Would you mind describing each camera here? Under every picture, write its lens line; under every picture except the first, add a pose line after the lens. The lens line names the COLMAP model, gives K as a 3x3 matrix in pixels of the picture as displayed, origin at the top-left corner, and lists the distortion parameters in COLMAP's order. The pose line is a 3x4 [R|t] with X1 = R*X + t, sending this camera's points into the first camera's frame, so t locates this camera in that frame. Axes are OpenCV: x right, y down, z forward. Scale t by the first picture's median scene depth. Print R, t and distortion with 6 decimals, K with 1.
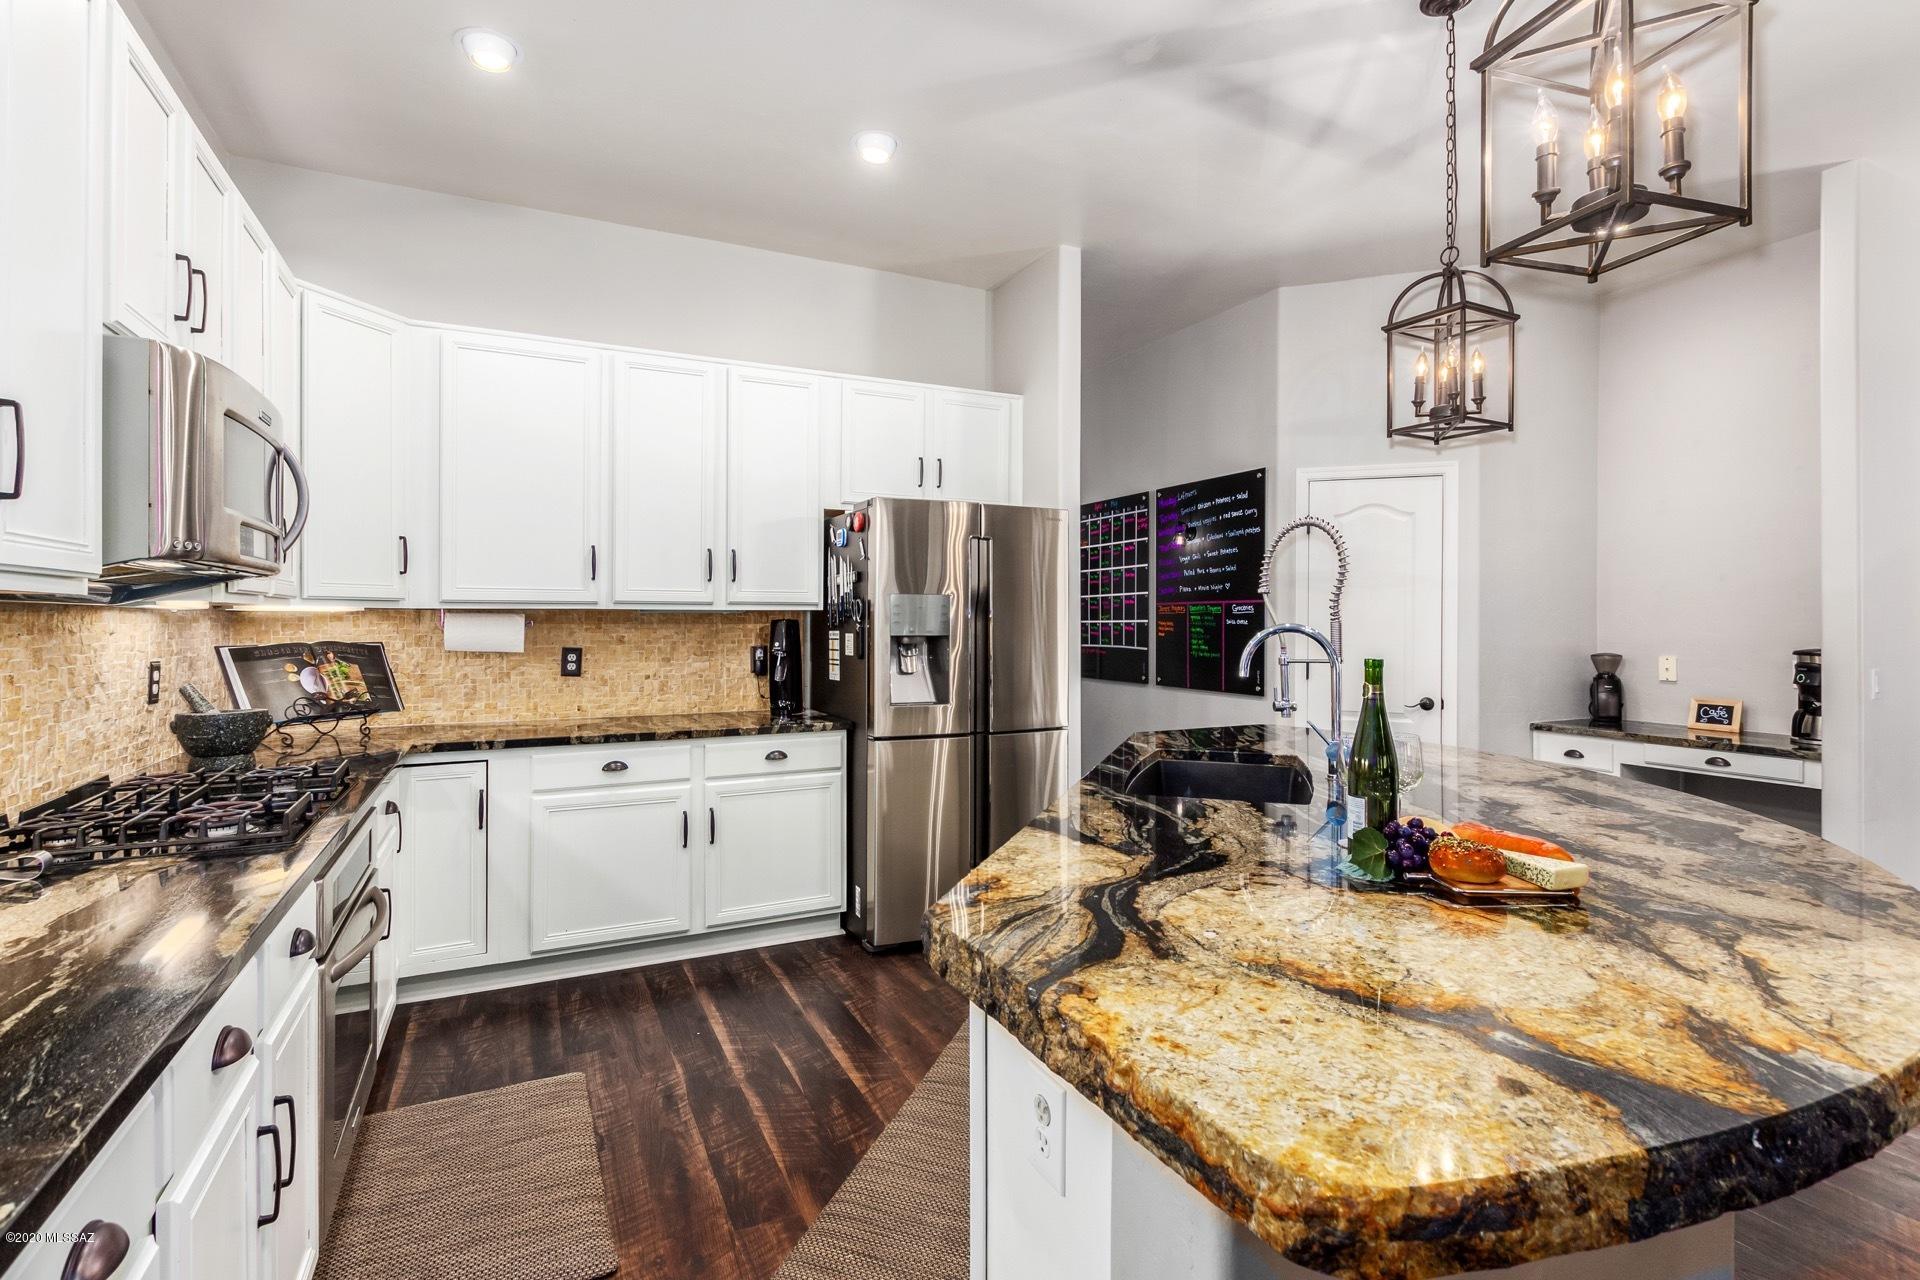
lens RADIAL K [[888.5, 0, 956.7], [0, 888.5, 613.7], [0, 0, 1]] dist [0.009412, -0.002601]
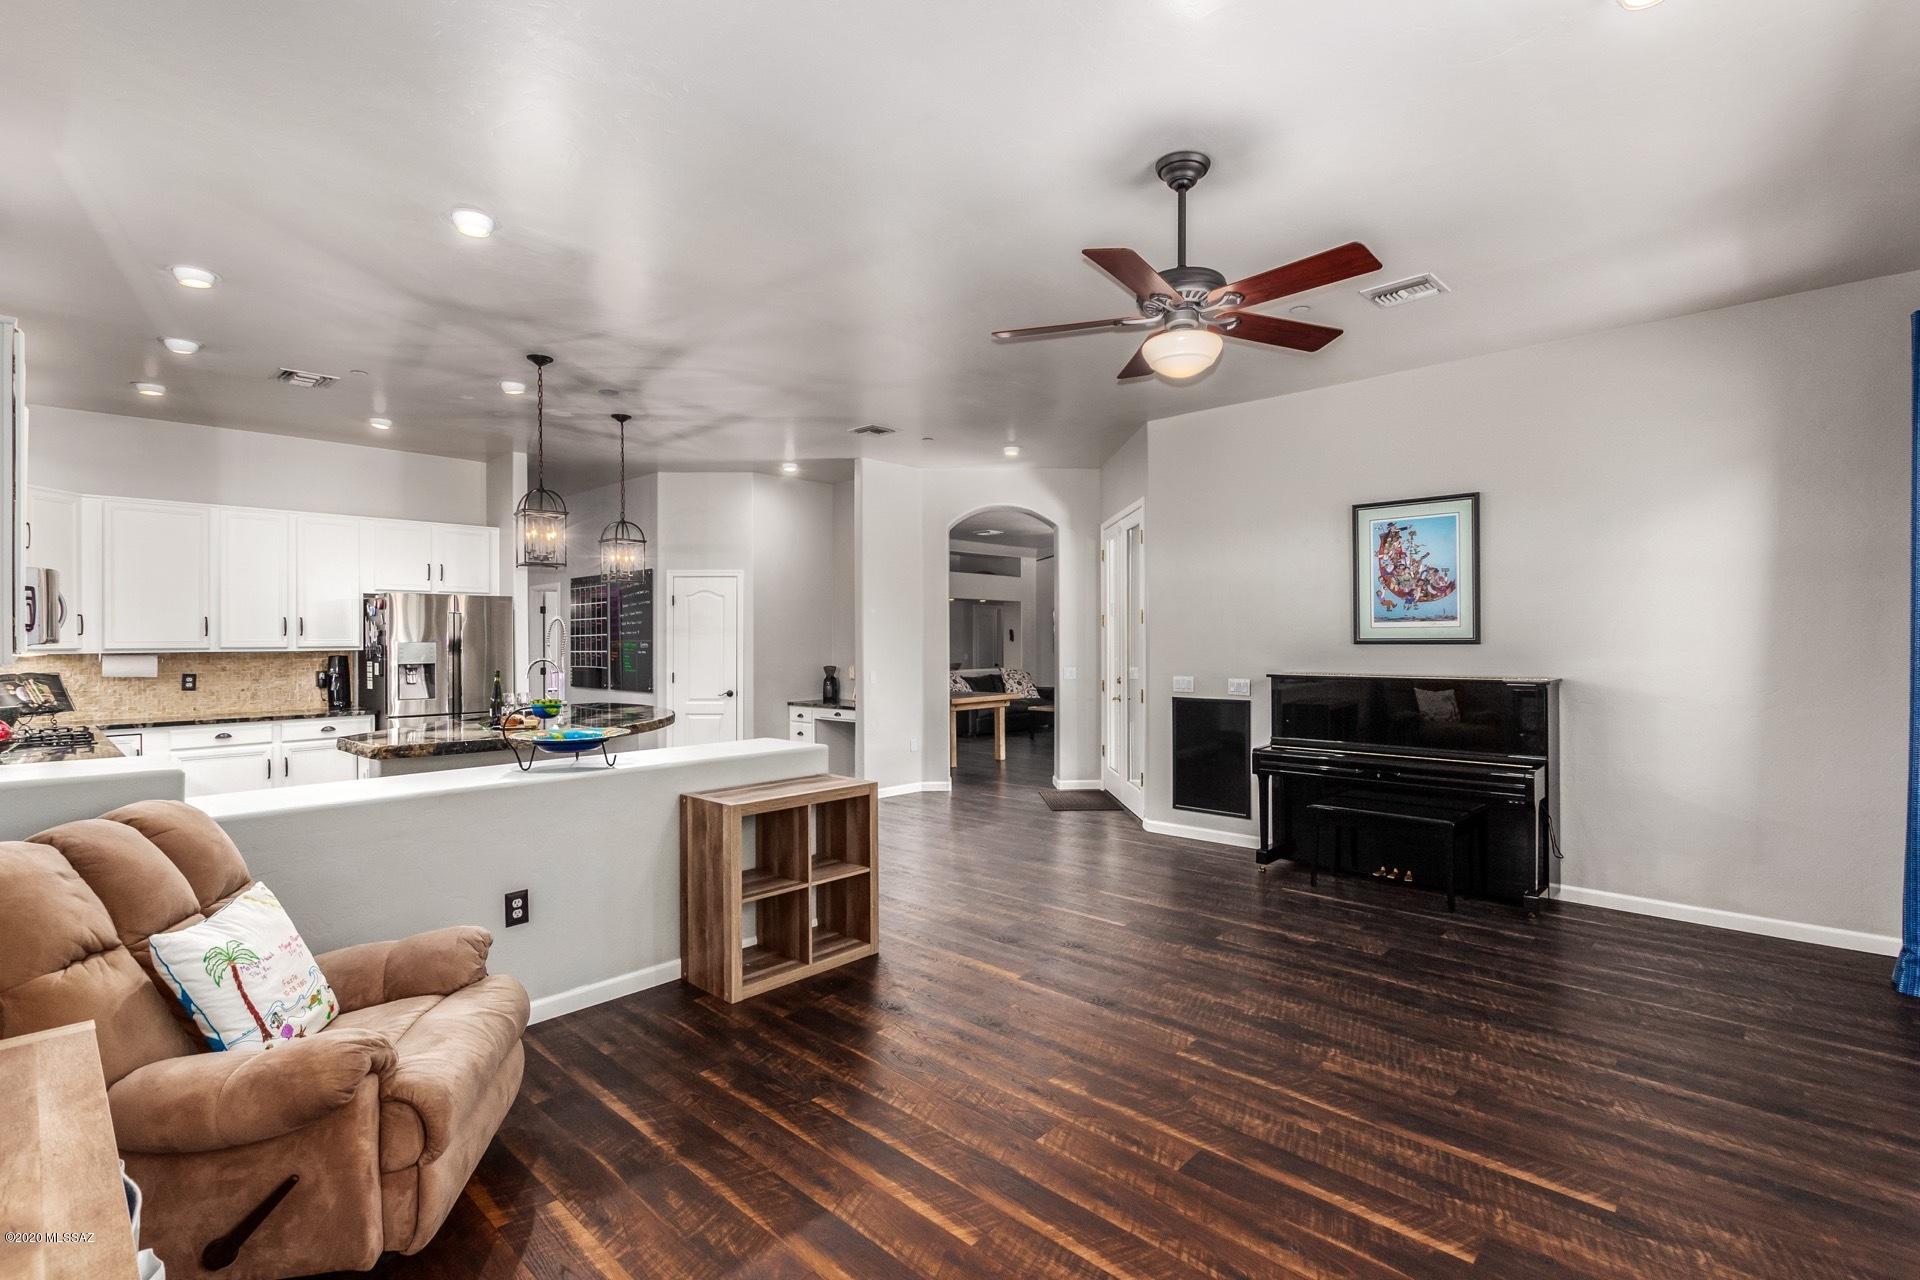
lens RADIAL K [[888.5, 0, 965.1], [0, 888.5, 631.4], [0, 0, 1]] dist [0.009412, -0.002601]
pose [[0.936753, -0.004234, 0.349967, 0.378881], [0.004249, 0.999991, 0.000725, -0.040077], [-0.349967, 0.000808, 0.936762, -1.173825]]
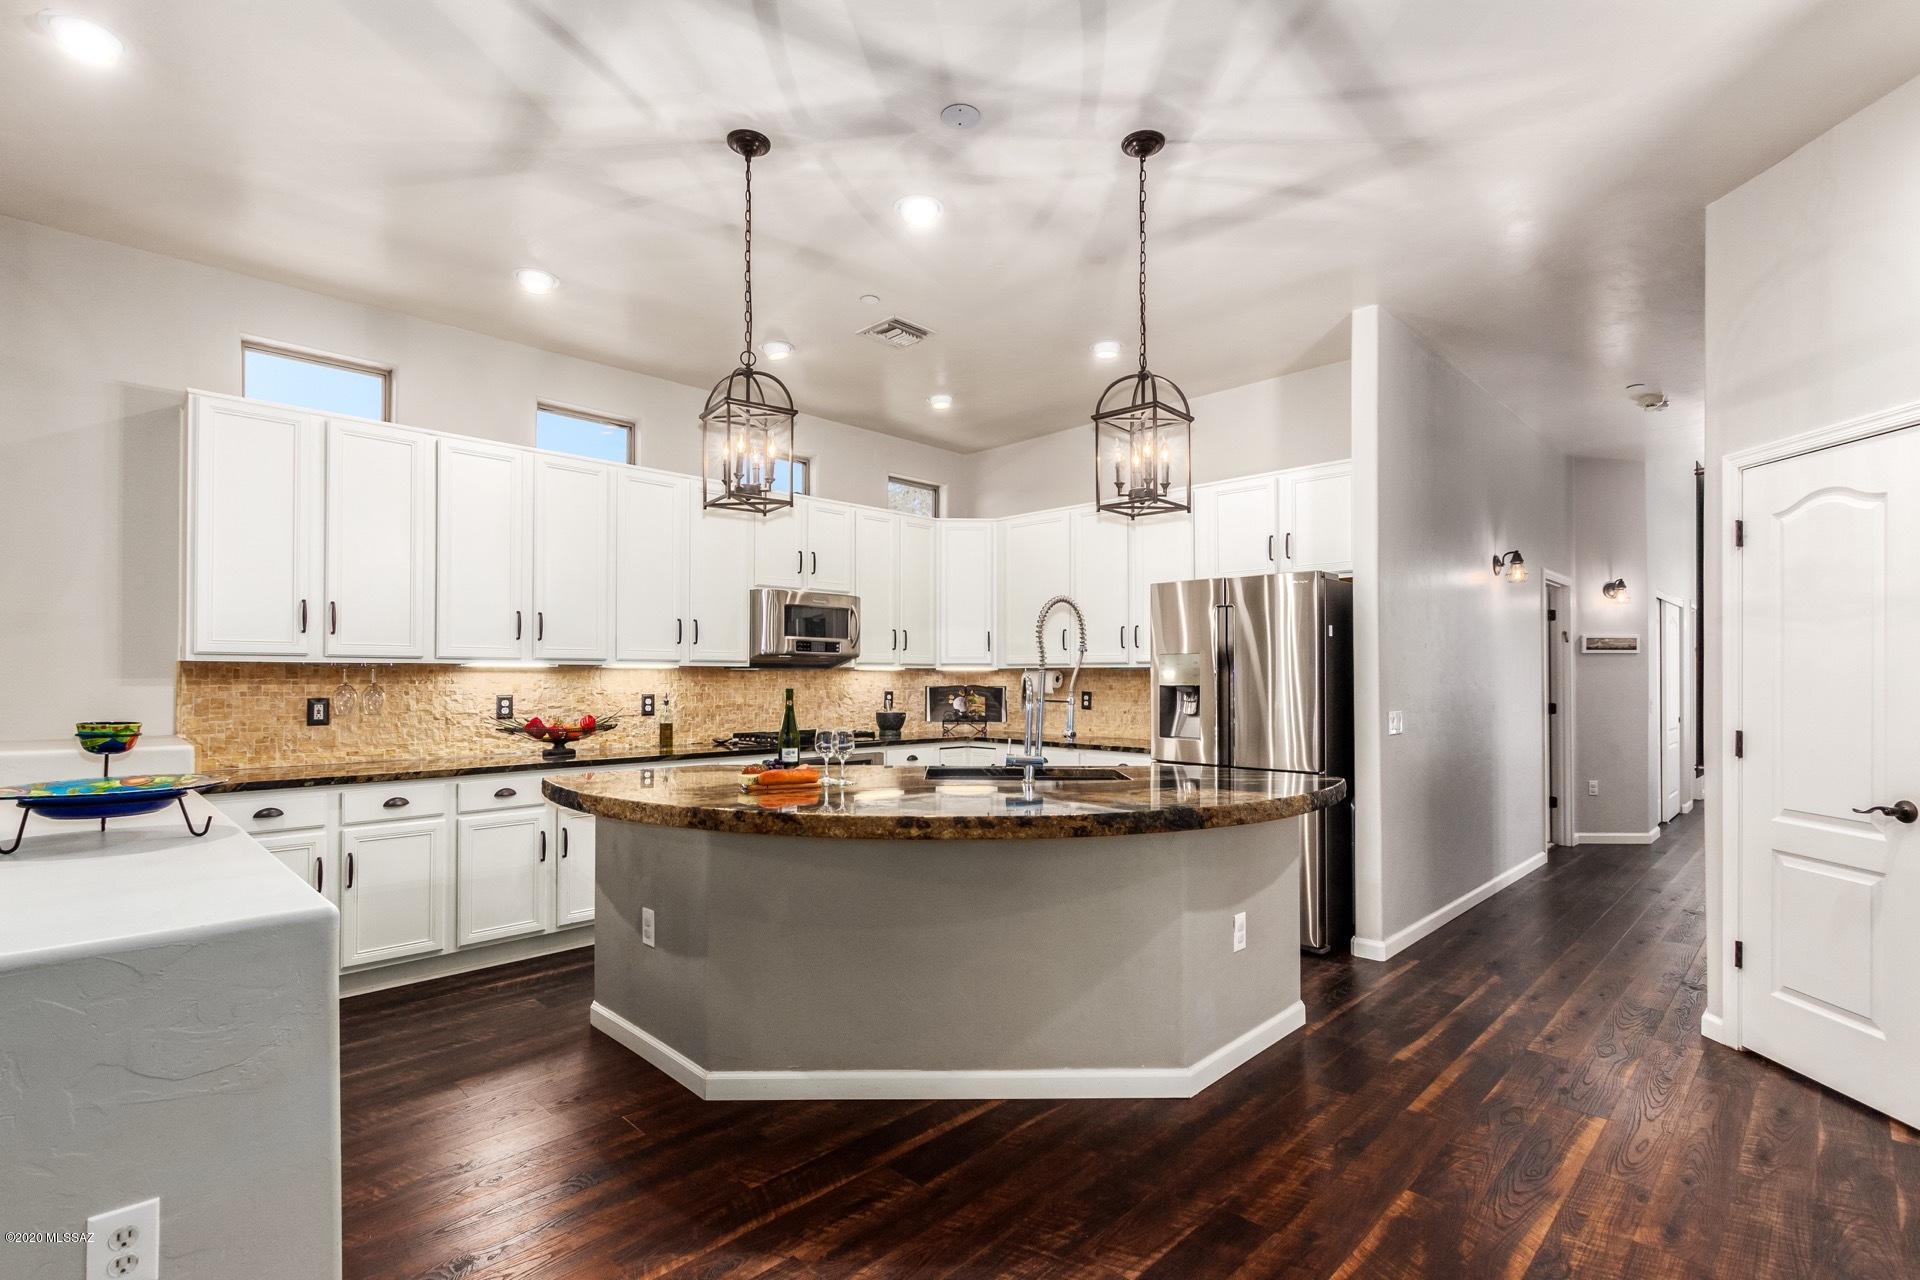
lens RADIAL K [[888.5, 0, 932.5], [0, 888.5, 674.5], [0, 0, 1]] dist [0.009412, -0.002601]
pose [[0.319238, -0.003653, -0.947668, 1.029340], [0.008423, 0.999964, -0.001017, 0.006231], [0.947637, -0.007658, 0.319257, 0.222645]]
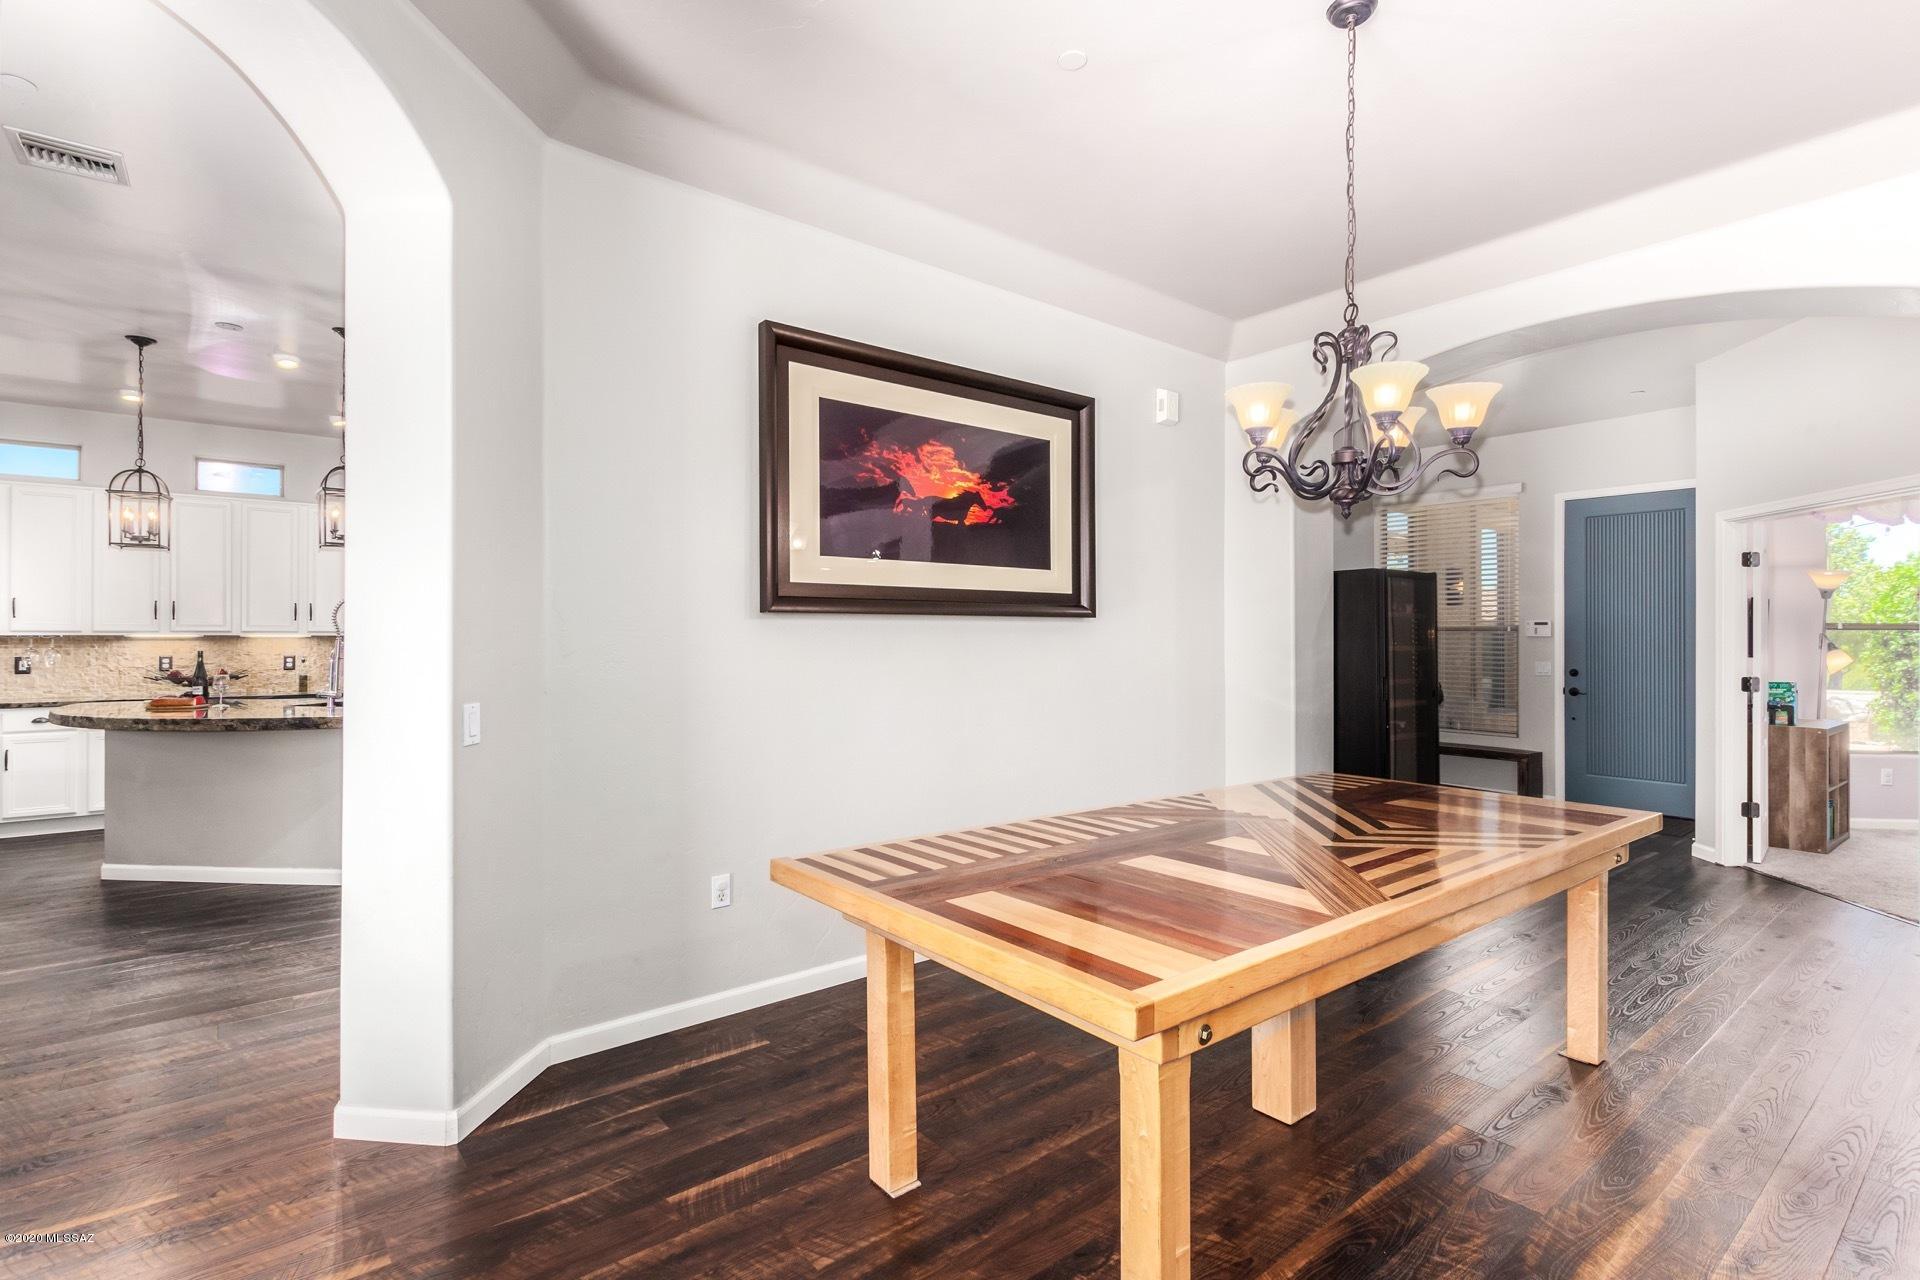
lens RADIAL K [[888.5, 0, 959.6], [0, 888.5, 642.0], [0, 0, 1]] dist [0.009412, -0.002601]
pose [[0.228763, -0.000133, -0.973482, 1.856829], [0.008415, 0.999963, 0.001841, 0.010562], [0.973446, -0.008613, 0.228756, 1.217802]]
